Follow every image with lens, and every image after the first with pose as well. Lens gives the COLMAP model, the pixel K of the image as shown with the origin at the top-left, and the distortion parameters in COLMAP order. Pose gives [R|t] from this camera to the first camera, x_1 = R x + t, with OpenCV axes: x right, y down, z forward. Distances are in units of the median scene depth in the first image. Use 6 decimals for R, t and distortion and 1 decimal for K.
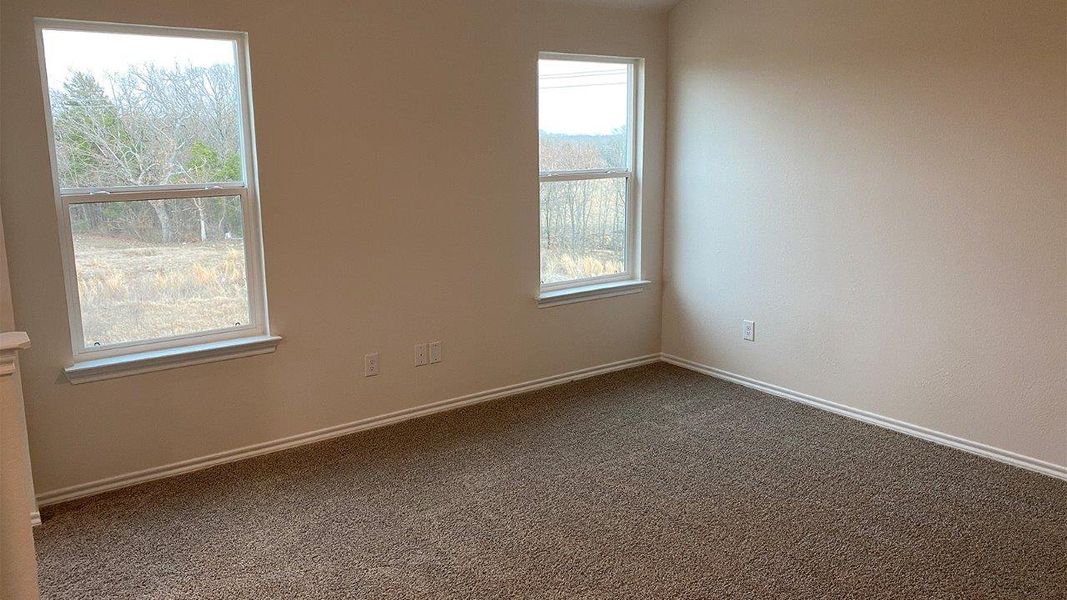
lens RADIAL K [[859.2, 0, 528.8], [0, 859.2, 292.2], [0, 0, 1]] dist [0.068590, -0.057458]
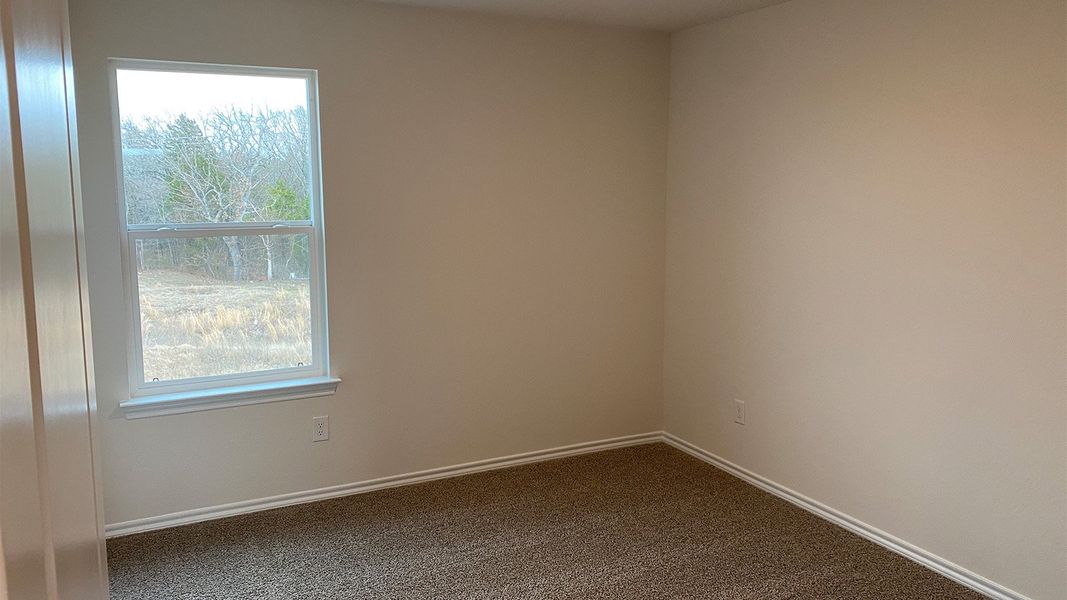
lens RADIAL K [[859.2, 0, 542.6], [0, 859.2, 305.7], [0, 0, 1]] dist [0.068590, -0.057458]
pose [[0.982524, 0.033436, -0.183109, 0.115603], [-0.038594, 0.998950, -0.024676, -0.016857], [0.182092, 0.031312, 0.982783, 0.086308]]
